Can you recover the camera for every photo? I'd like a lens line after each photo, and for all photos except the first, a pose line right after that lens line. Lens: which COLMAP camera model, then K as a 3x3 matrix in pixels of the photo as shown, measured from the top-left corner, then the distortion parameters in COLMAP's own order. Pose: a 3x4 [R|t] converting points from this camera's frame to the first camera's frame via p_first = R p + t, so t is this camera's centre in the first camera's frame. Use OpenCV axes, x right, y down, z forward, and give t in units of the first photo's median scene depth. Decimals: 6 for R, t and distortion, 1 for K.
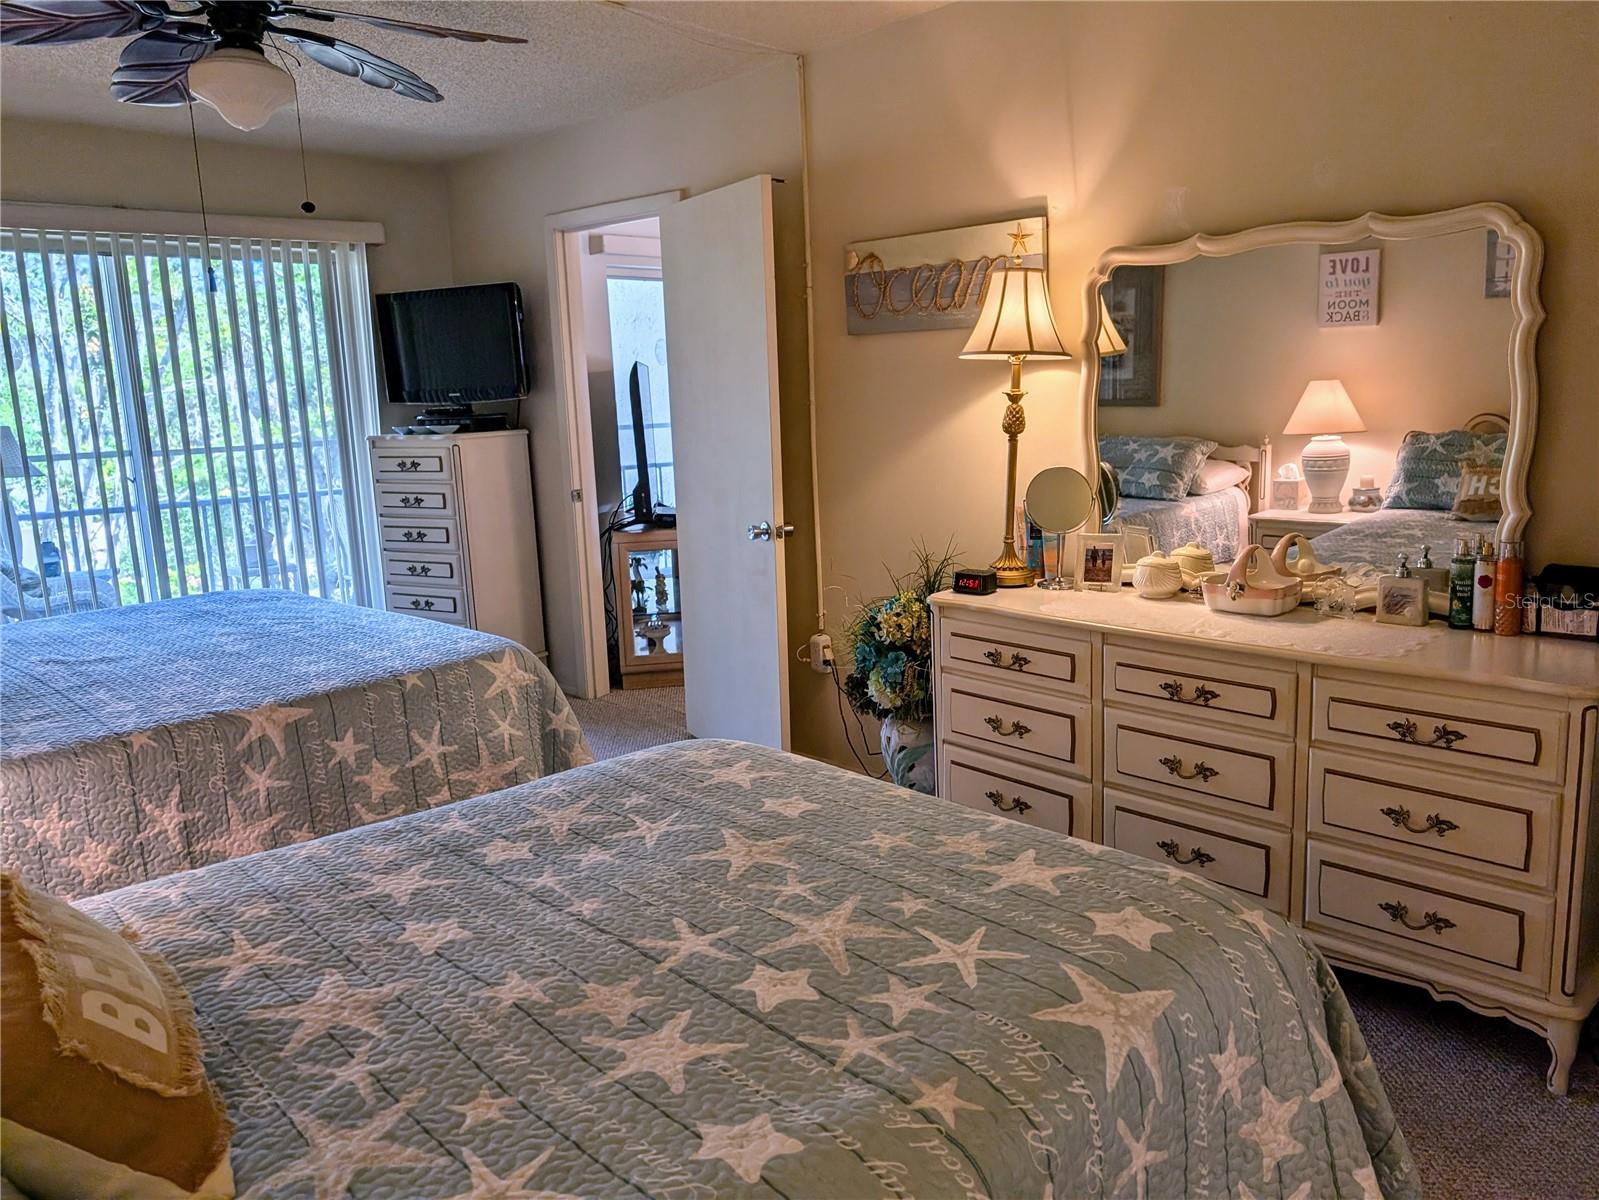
lens RADIAL K [[1209.3, 0, 845.0], [0, 1209.3, 580.9], [0, 0, 1]] dist [0.001145, -0.003943]
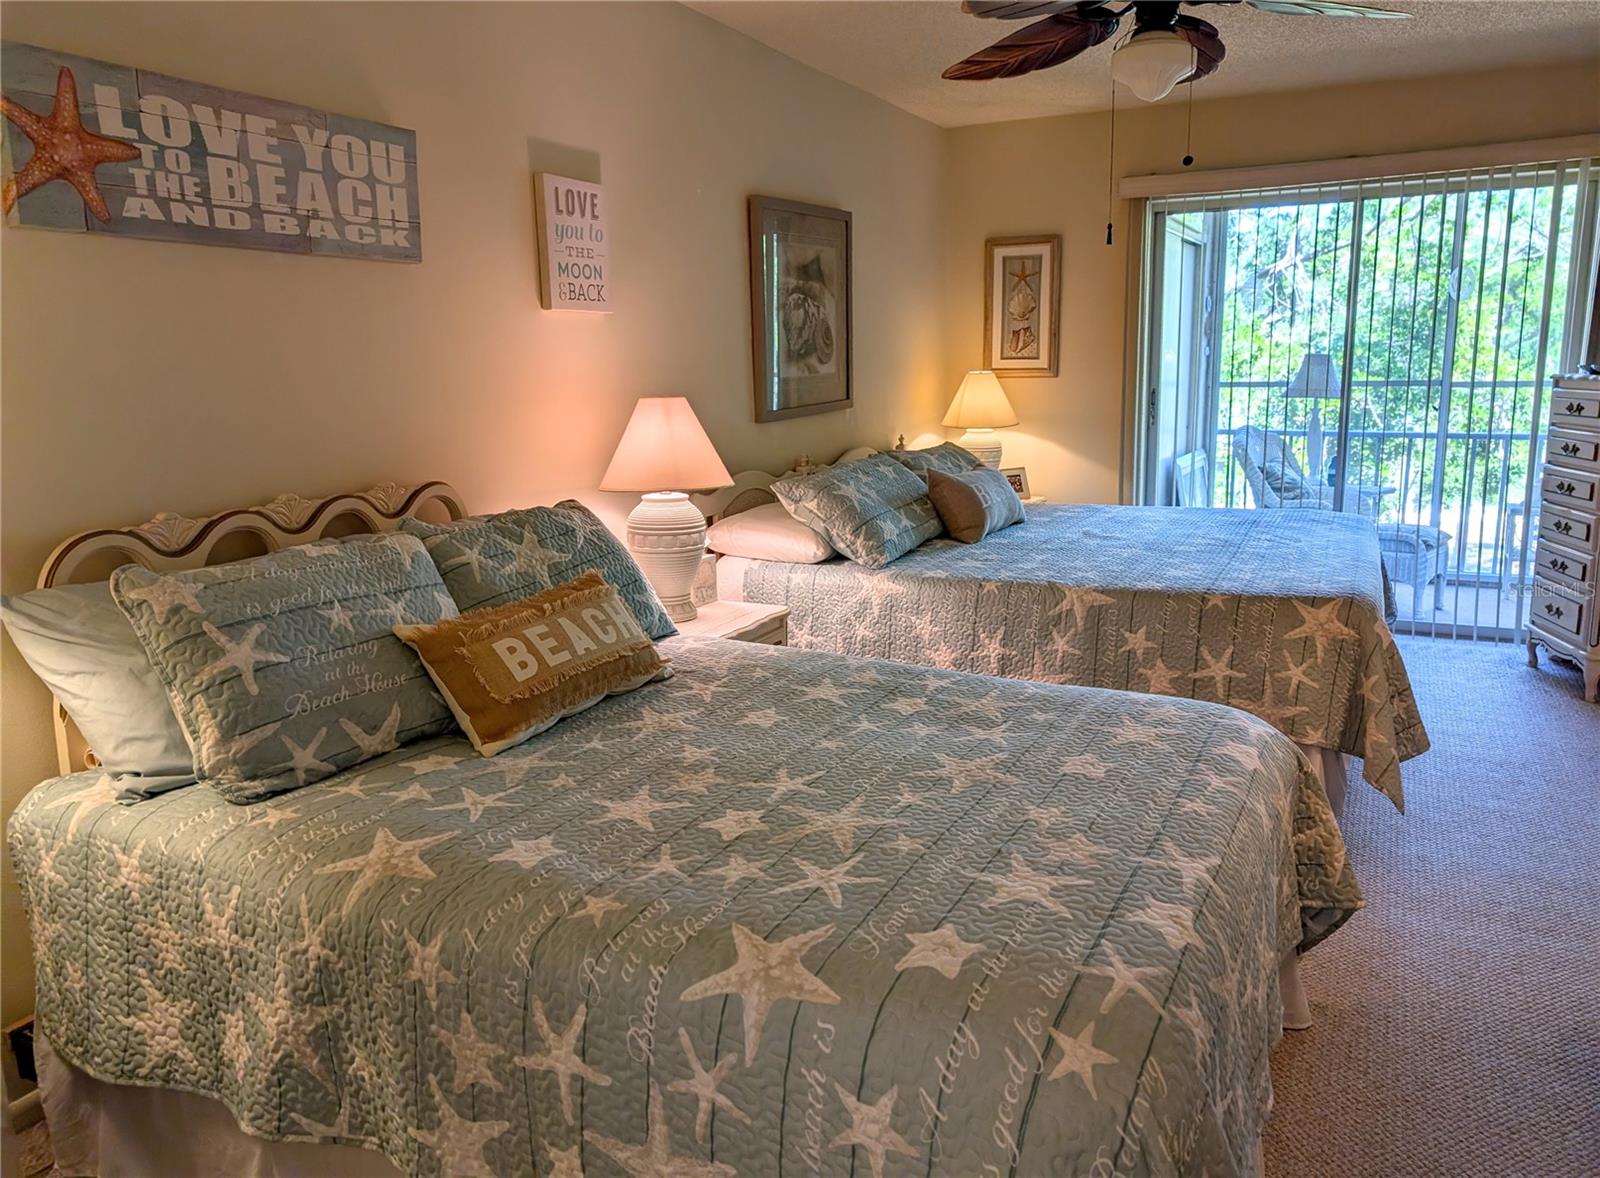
lens RADIAL K [[1170.2, 0, 800.3], [0, 1170.2, 573.8], [0, 0, 1]] dist [0.013288, 0.001827]
pose [[0.306620, 0.203068, -0.929918, 0.767547], [-0.151855, 0.974900, 0.162820, -0.085289], [0.939641, 0.091288, 0.329760, 0.490448]]
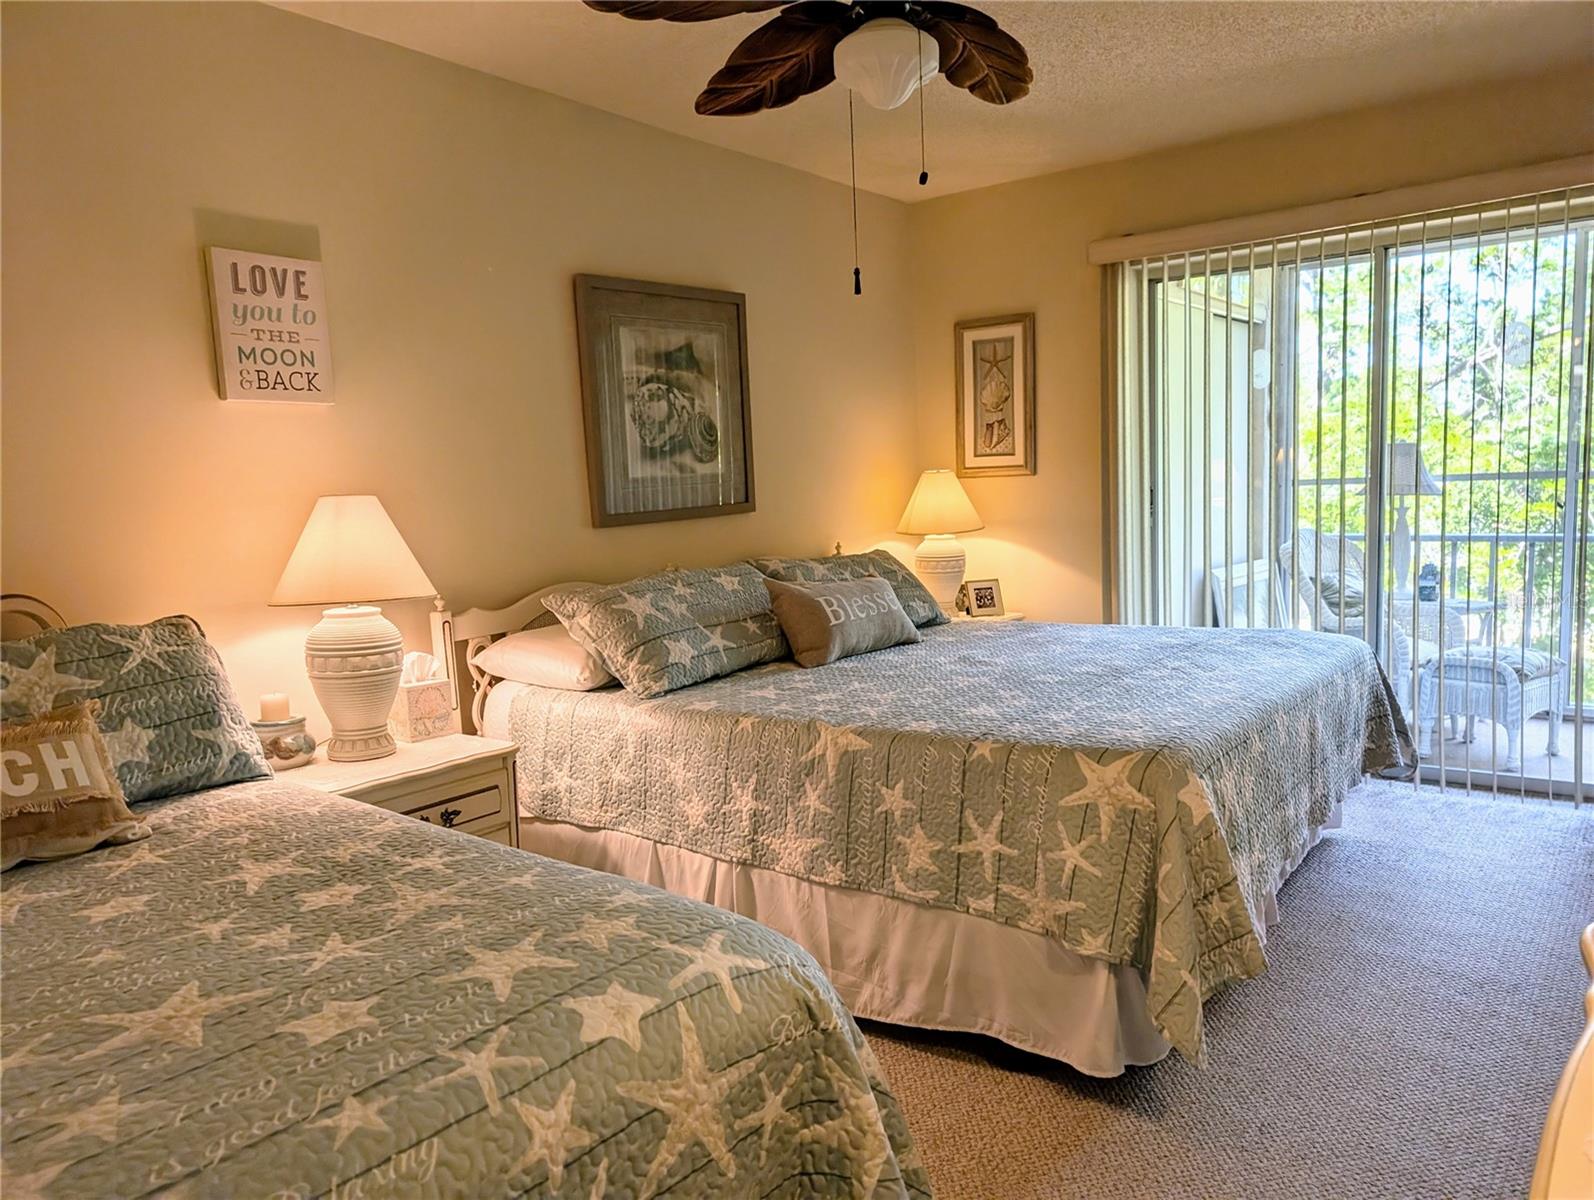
lens RADIAL K [[1154.7, 0, 797.1], [0, 1154.7, 613.4], [0, 0, 1]] dist [0.015397, -0.019261]
pose [[0.119150, 0.141963, -0.982675, 0.581065], [-0.130400, 0.983390, 0.126255, -0.138872], [0.984276, 0.113098, 0.135683, 1.201257]]
